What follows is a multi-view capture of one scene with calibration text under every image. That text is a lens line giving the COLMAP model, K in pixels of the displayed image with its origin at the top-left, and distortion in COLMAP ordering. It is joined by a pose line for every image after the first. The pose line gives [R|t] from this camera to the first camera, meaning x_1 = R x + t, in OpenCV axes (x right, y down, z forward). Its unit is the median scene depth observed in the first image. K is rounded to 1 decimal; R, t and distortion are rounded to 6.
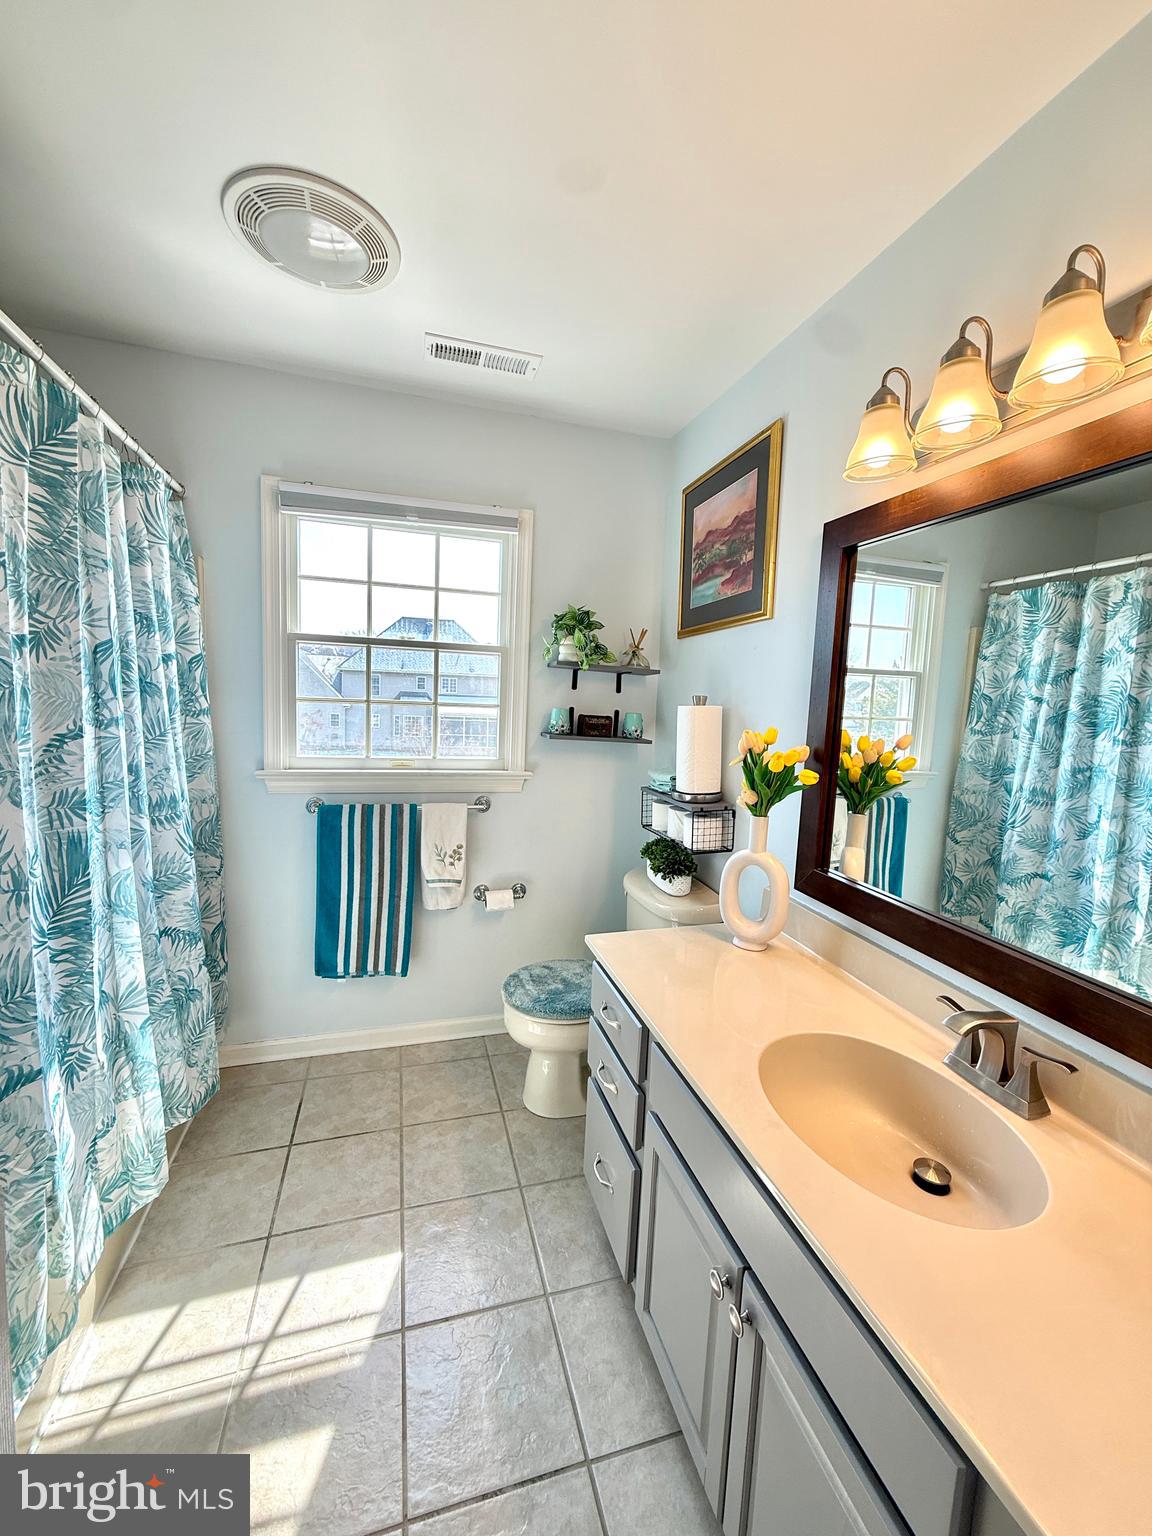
lens RADIAL K [[609.1, 0, 580.2], [0, 609.1, 763.5], [0, 0, 1]] dist [0.001185, 0.000123]
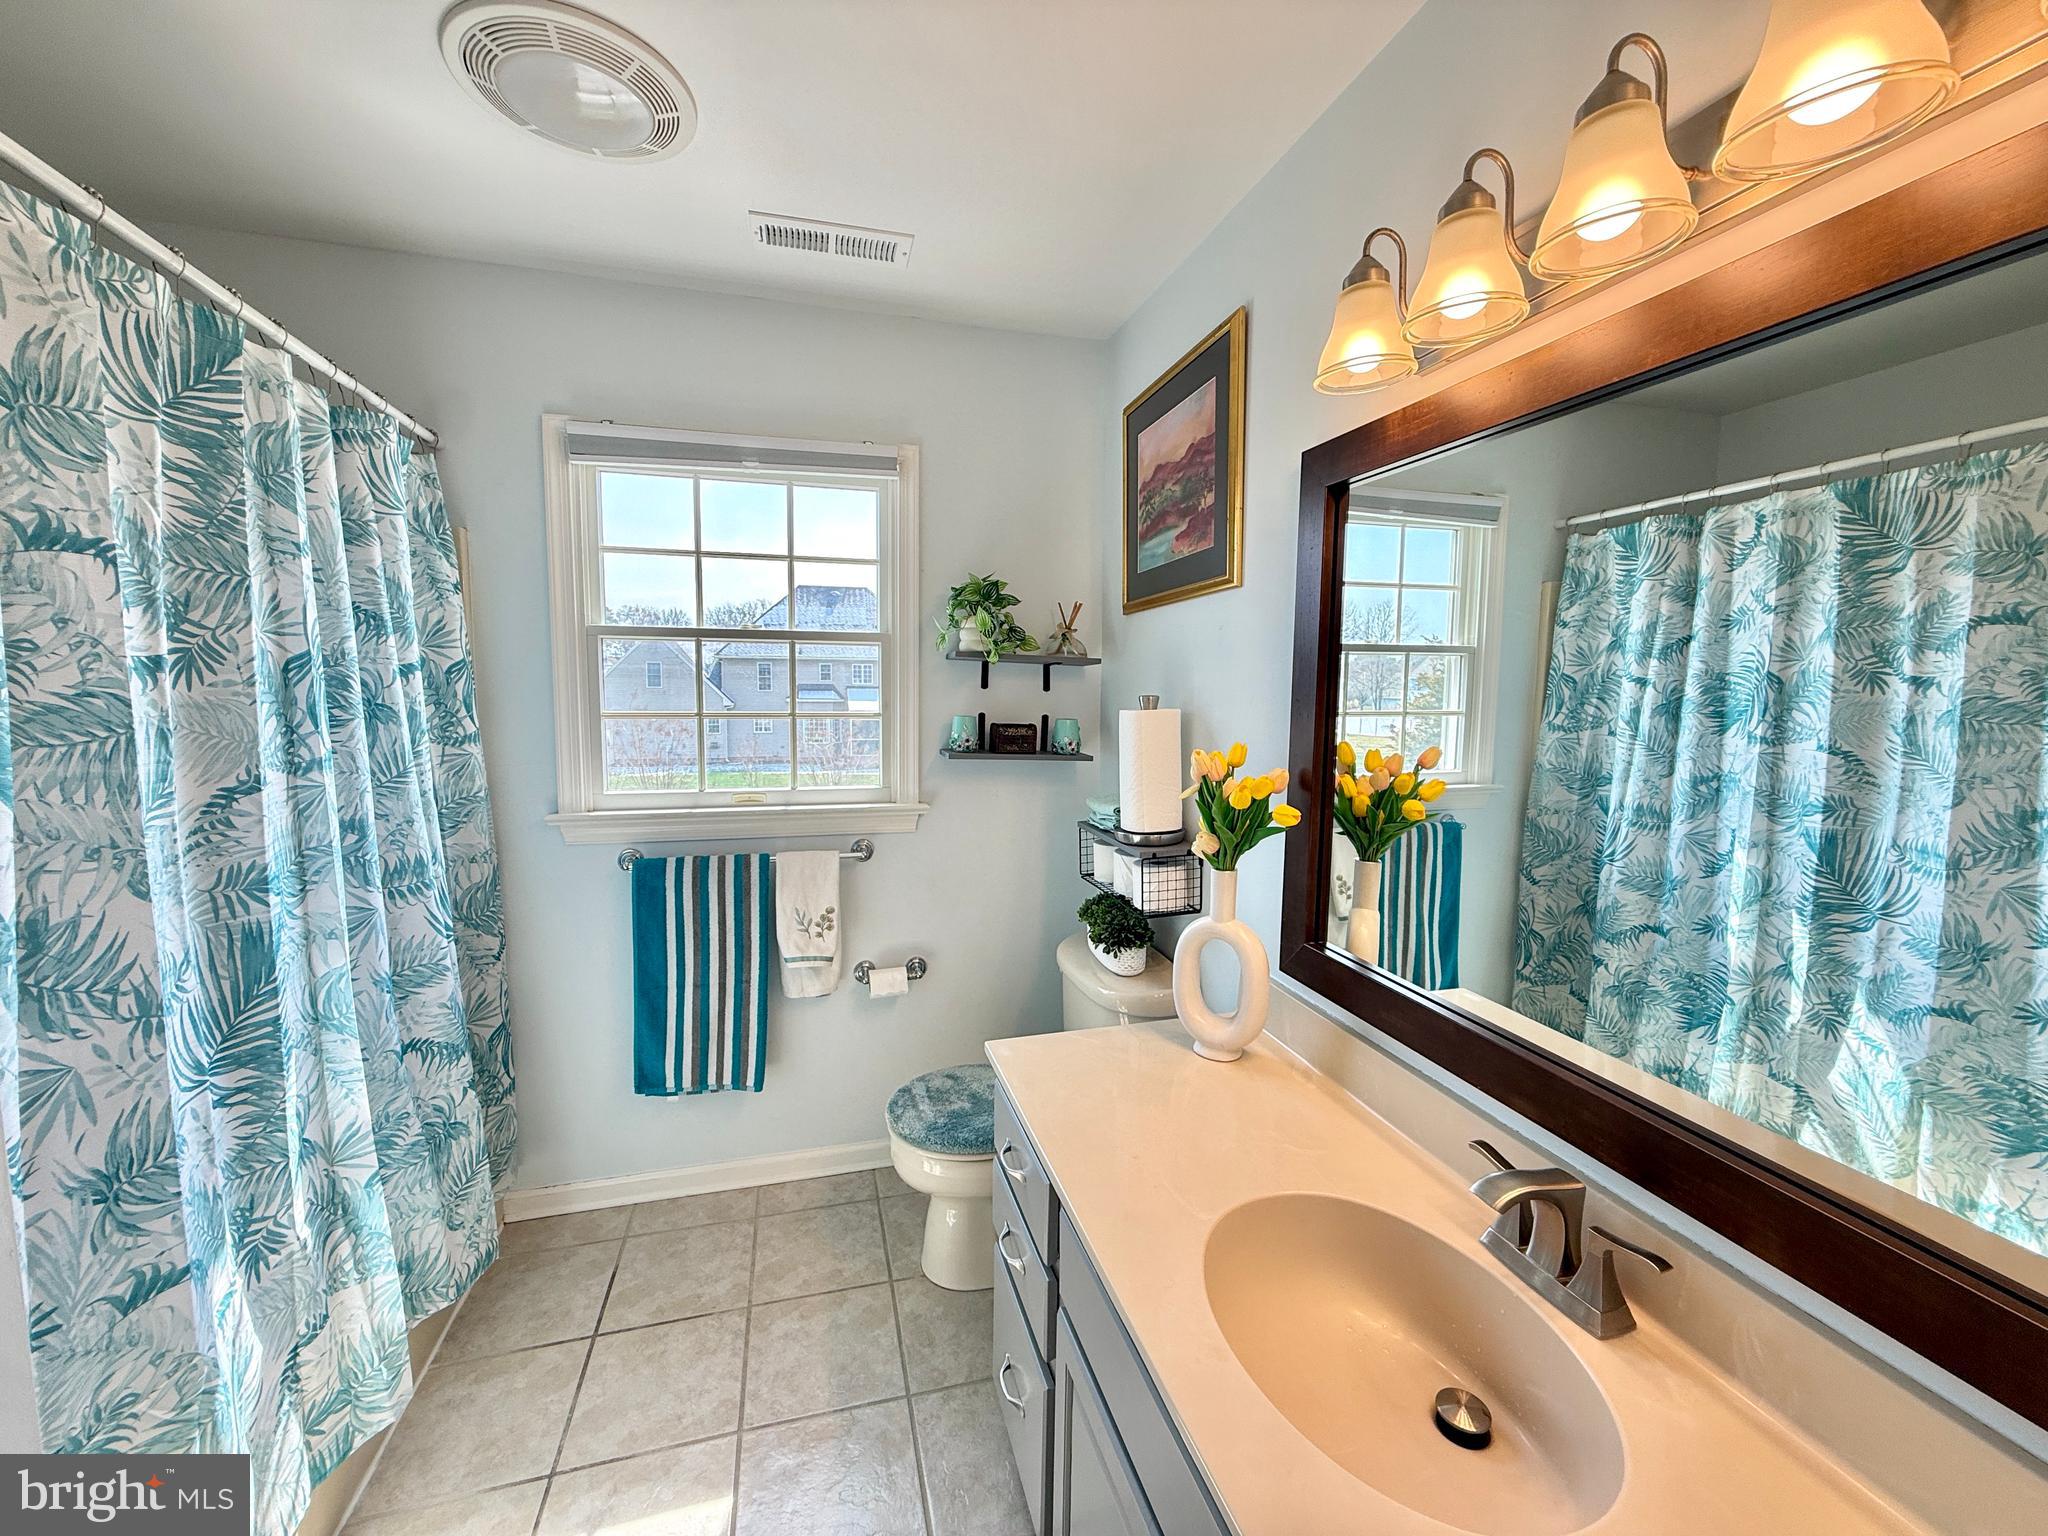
lens RADIAL K [[812.1, 0, 1018.6], [0, 812.1, 762.6], [0, 0, 1]] dist [0.001185, 0.000123]
pose [[0.999168, -0.028290, -0.029378, 0.081890], [0.027965, 0.999544, -0.011407, -0.030666], [0.029687, 0.010576, 0.999503, 0.049749]]
